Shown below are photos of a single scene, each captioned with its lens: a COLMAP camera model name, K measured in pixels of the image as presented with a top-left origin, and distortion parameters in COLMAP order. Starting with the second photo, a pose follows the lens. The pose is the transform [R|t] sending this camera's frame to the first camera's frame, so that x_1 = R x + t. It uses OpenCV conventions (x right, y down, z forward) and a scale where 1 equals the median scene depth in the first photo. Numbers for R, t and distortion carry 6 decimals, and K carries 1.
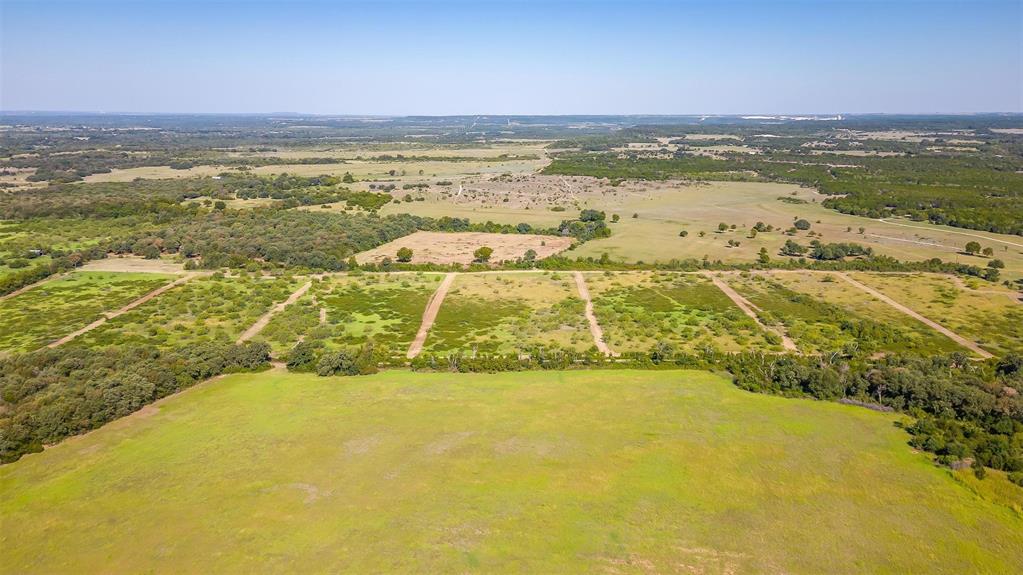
lens RADIAL K [[746.9, 0, 512.9], [0, 746.9, 288.5], [0, 0, 1]] dist [0.055601, -0.018700]
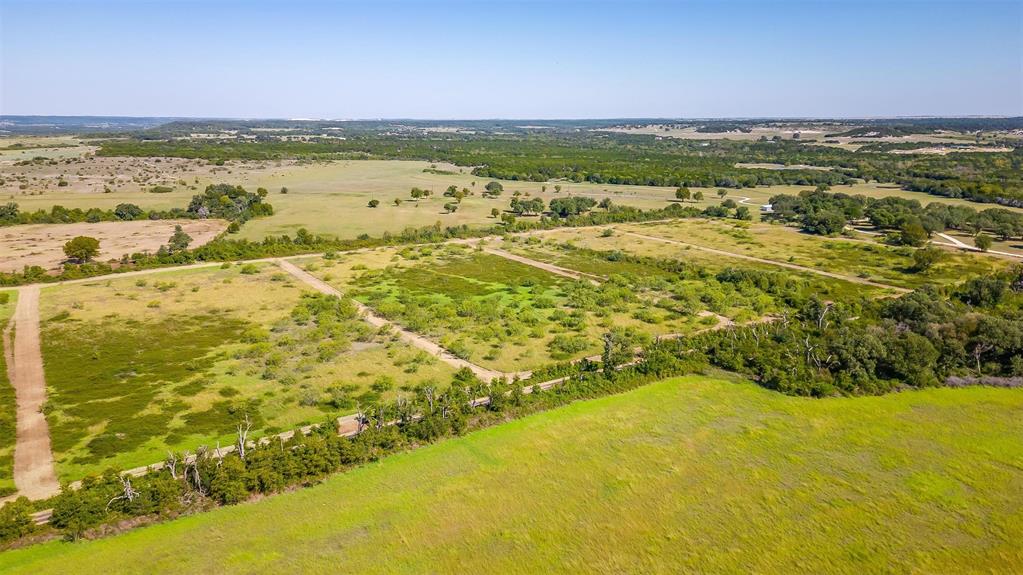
lens RADIAL K [[746.9, 0, 509.6], [0, 746.9, 285.3], [0, 0, 1]] dist [0.055601, -0.018700]
pose [[0.834315, -0.121010, 0.537843, -0.086354], [0.128554, 0.991421, 0.023645, 0.009080], [-0.536090, 0.049415, 0.842713, 0.374743]]
